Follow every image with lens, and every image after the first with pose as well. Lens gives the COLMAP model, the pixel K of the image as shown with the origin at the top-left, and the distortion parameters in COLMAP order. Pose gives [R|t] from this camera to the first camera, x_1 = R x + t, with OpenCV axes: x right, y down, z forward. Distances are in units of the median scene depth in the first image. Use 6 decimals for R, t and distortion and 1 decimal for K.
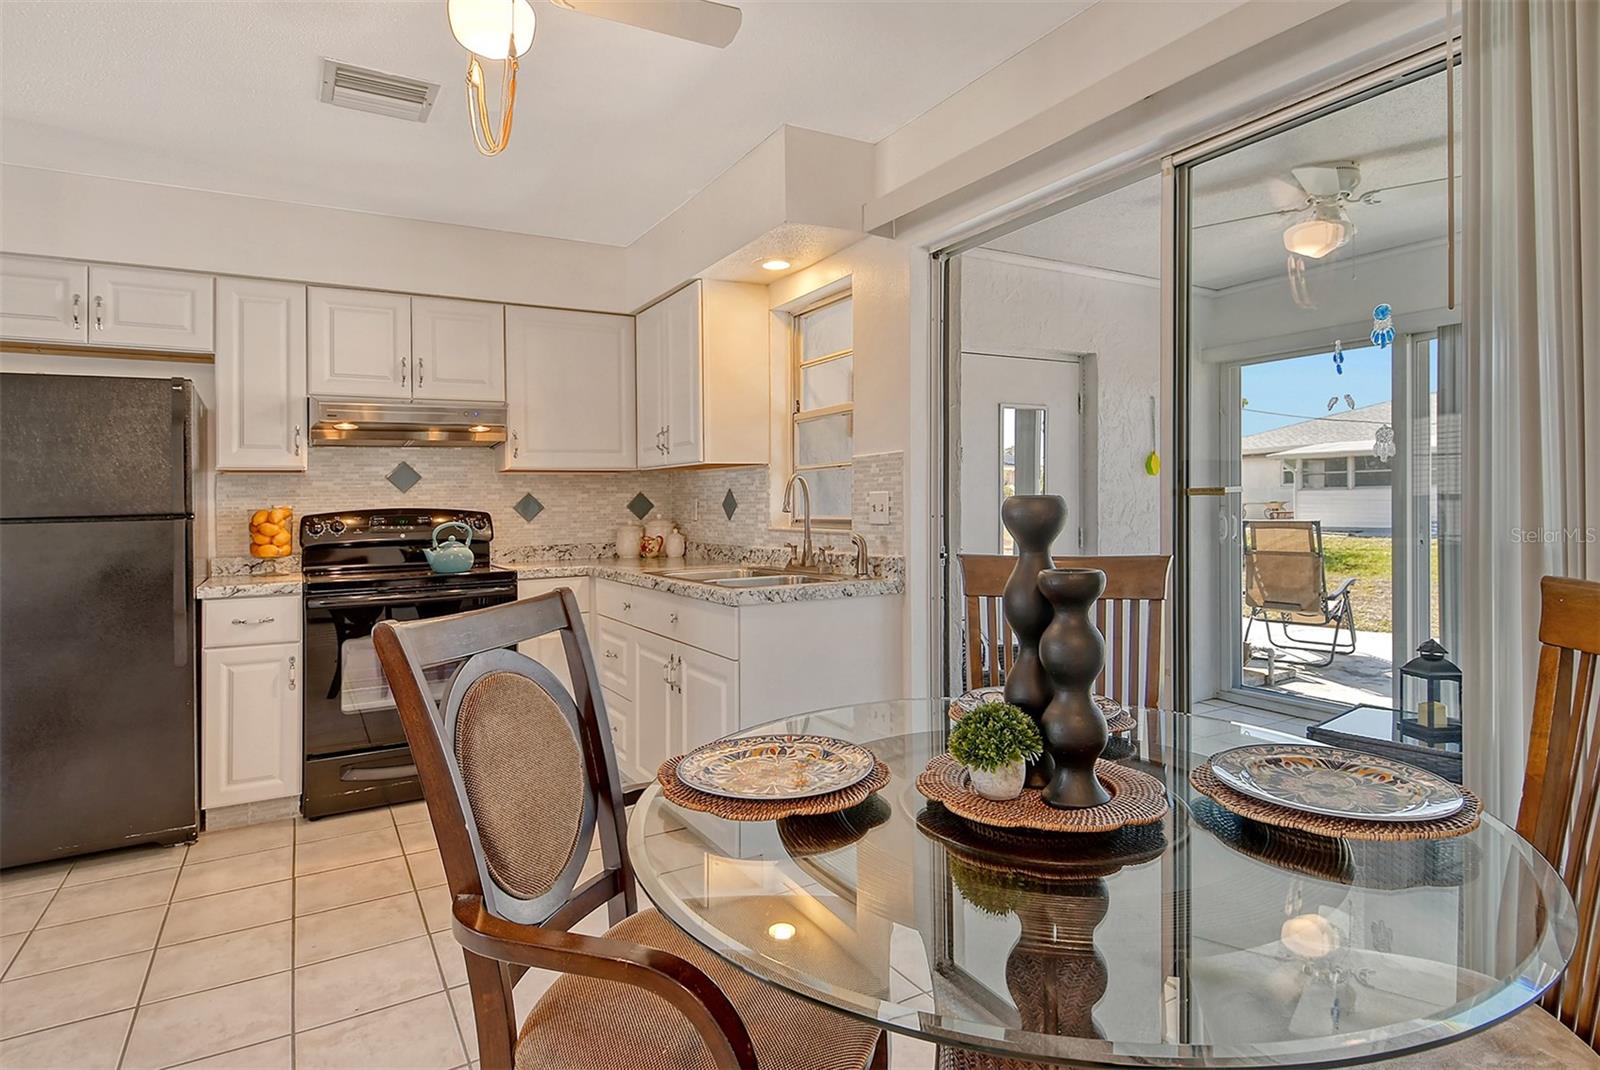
lens RADIAL K [[843.9, 0, 821.2], [0, 843.9, 508.2], [0, 0, 1]] dist [0.038731, -0.036628]
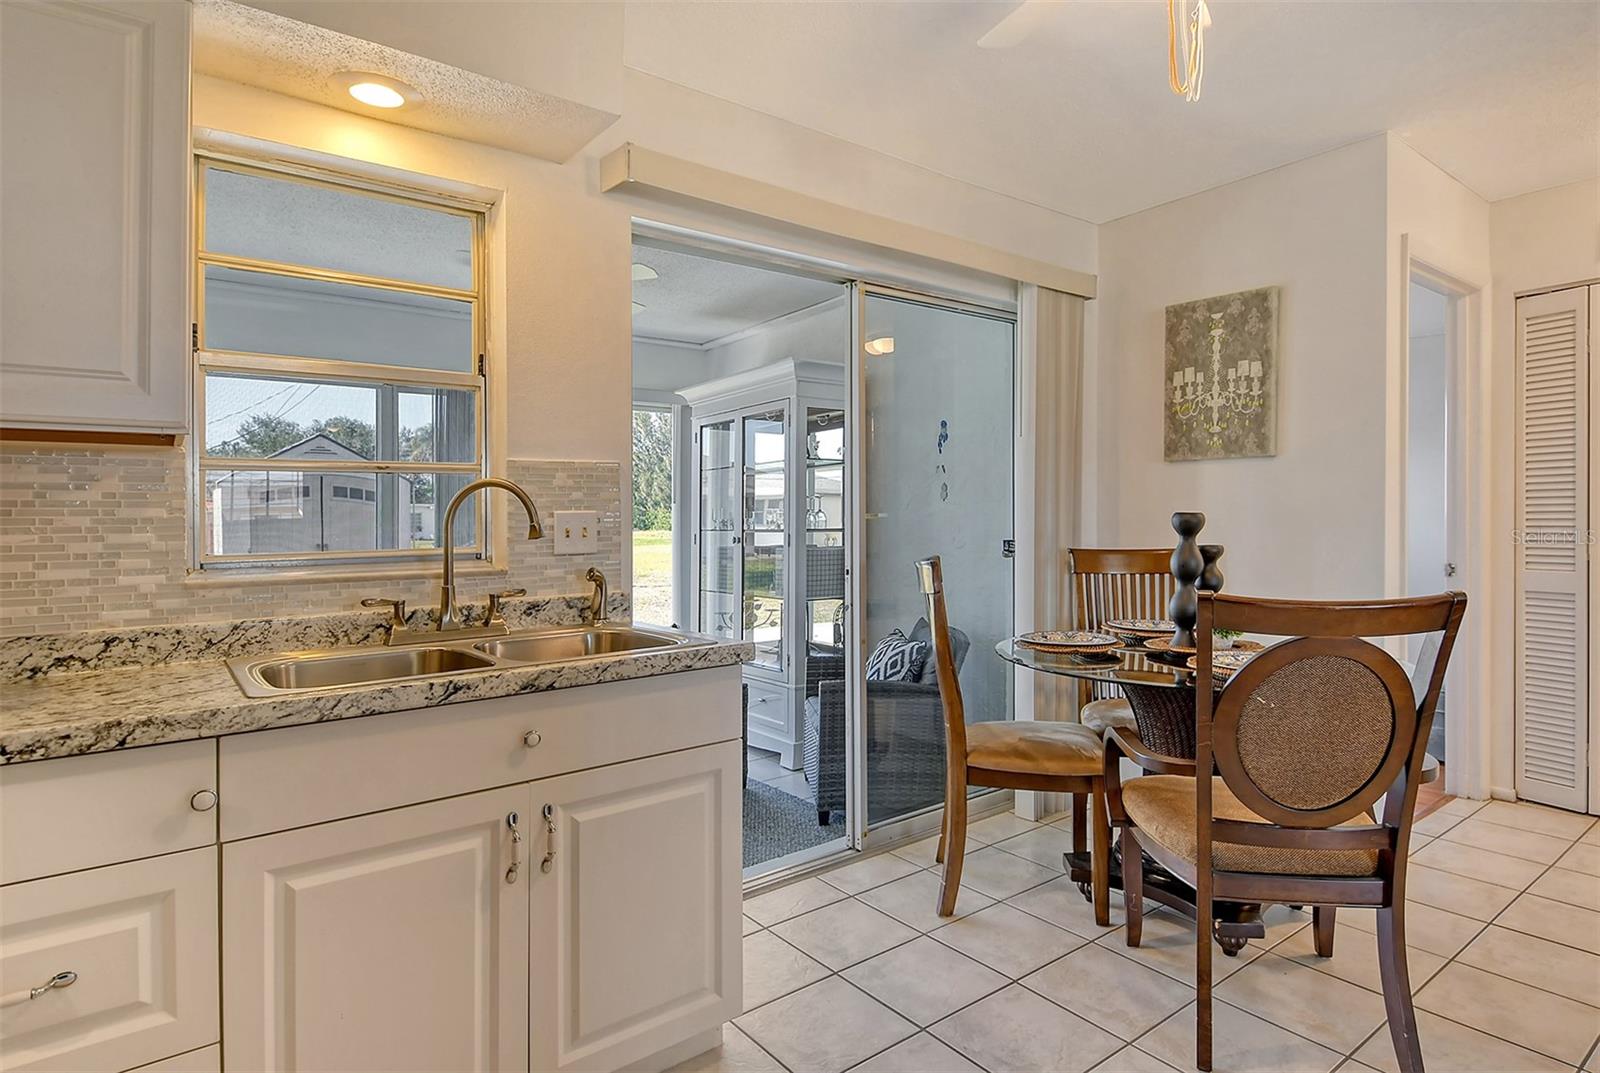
lens RADIAL K [[856.2, 0, 829.1], [0, 856.2, 527.8], [0, 0, 1]] dist [0.003693, -0.012433]
pose [[-0.121617, 0.009516, 0.992532, -0.578749], [0.026236, 0.999635, -0.006370, 0.005284], [-0.992230, 0.025266, -0.121822, 0.695408]]
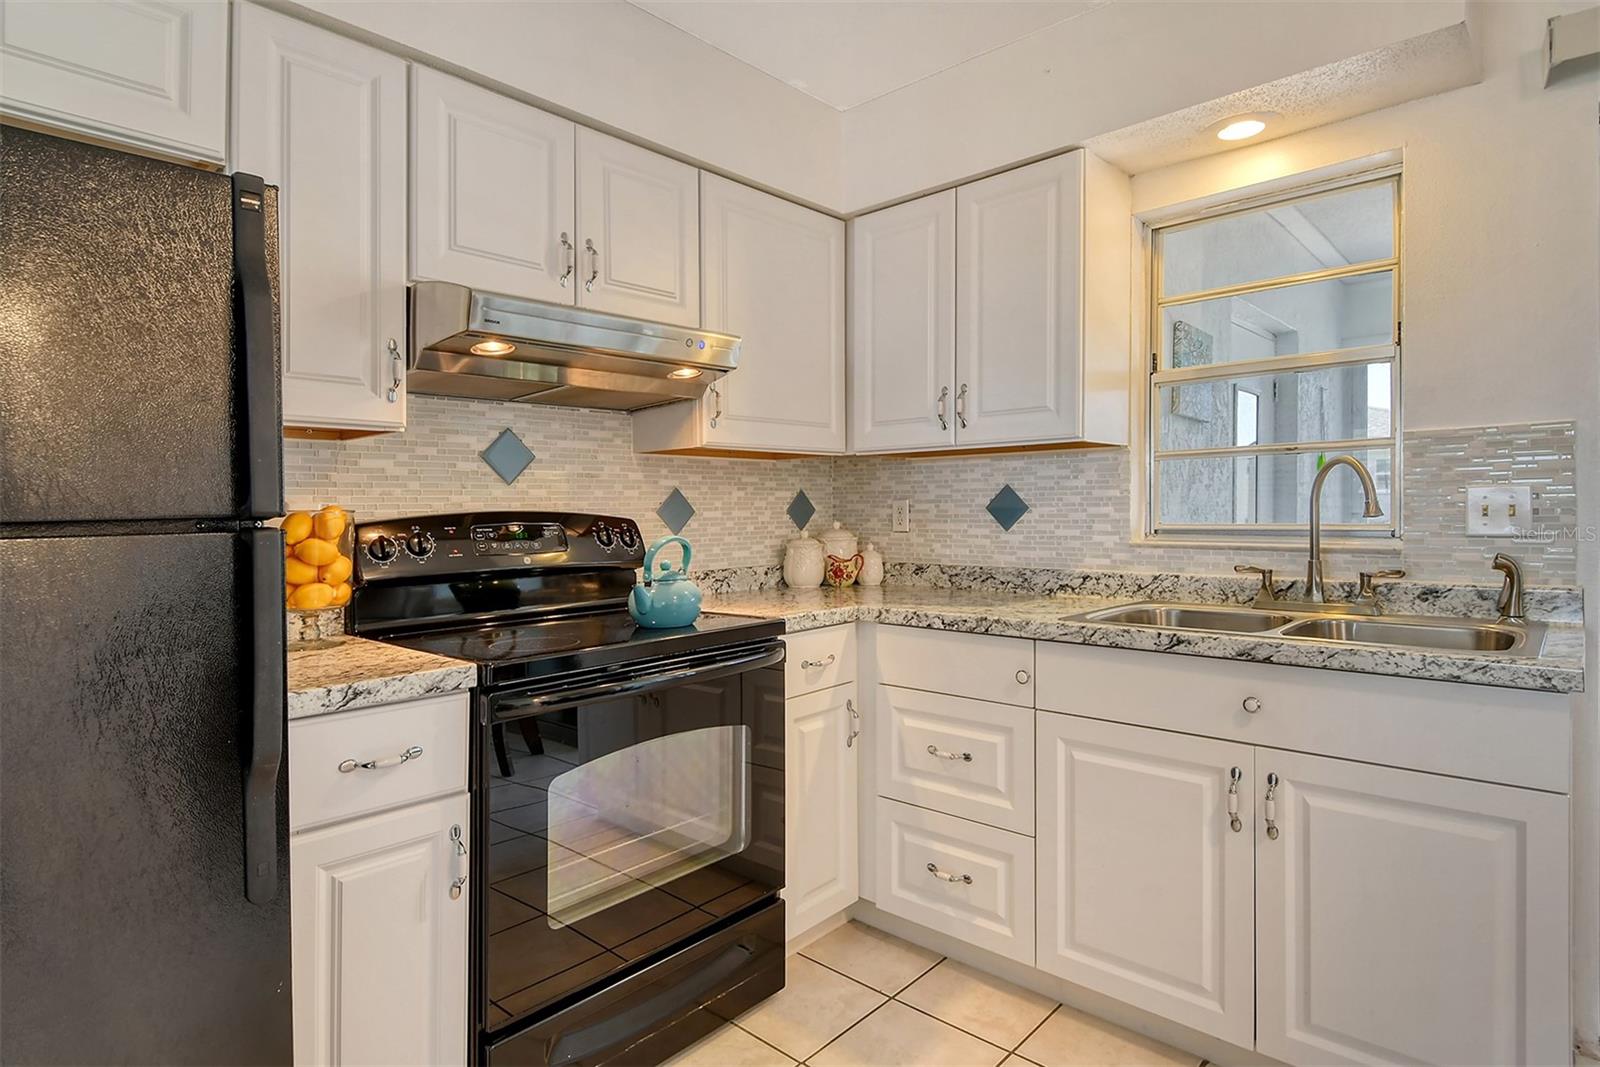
lens RADIAL K [[847.6, 0, 820.7], [0, 847.6, 508.7], [0, 0, 1]] dist [0.044487, -0.036320]
pose [[0.955759, 0.005072, 0.294108, -0.490017], [-0.001330, 0.999916, -0.012923, 0.005922], [-0.294148, 0.011961, 0.955685, 0.426149]]
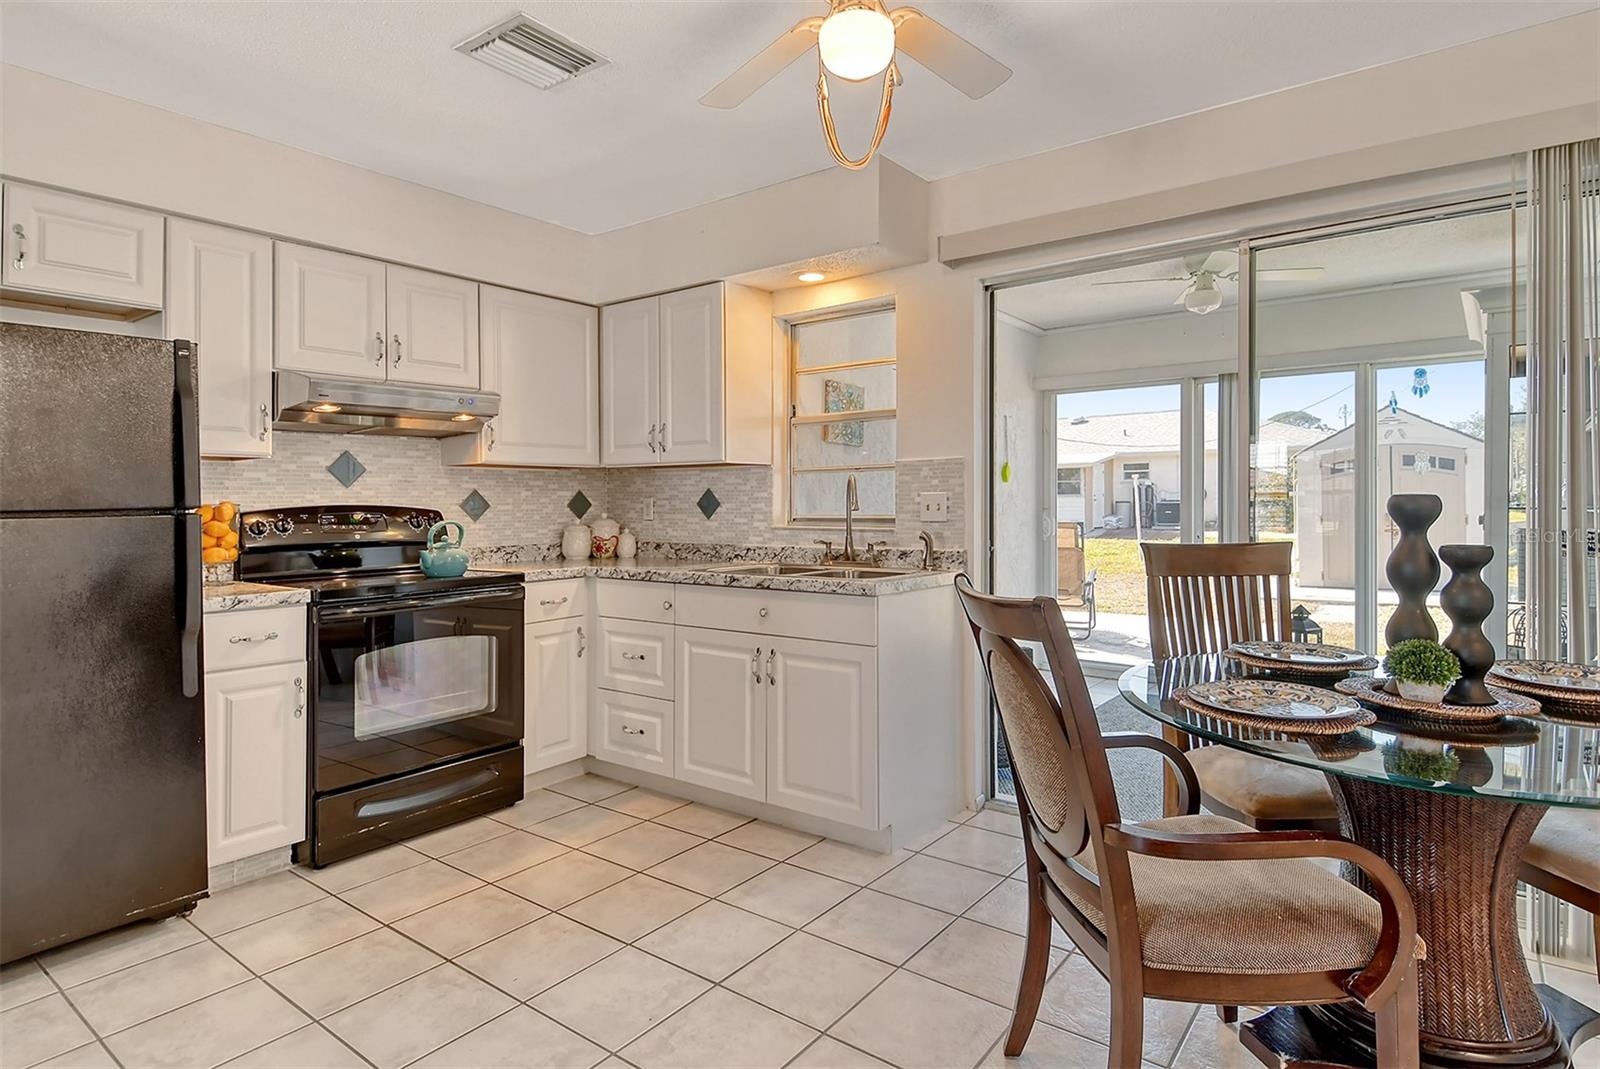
lens RADIAL K [[847.6, 0, 820.7], [0, 847.6, 509.7], [0, 0, 1]] dist [0.044487, -0.036320]
pose [[0.926154, 0.005671, 0.377104, -0.397763], [-0.004383, 0.999981, -0.004274, 0.006968], [-0.377121, 0.002305, 0.926161, 0.011192]]
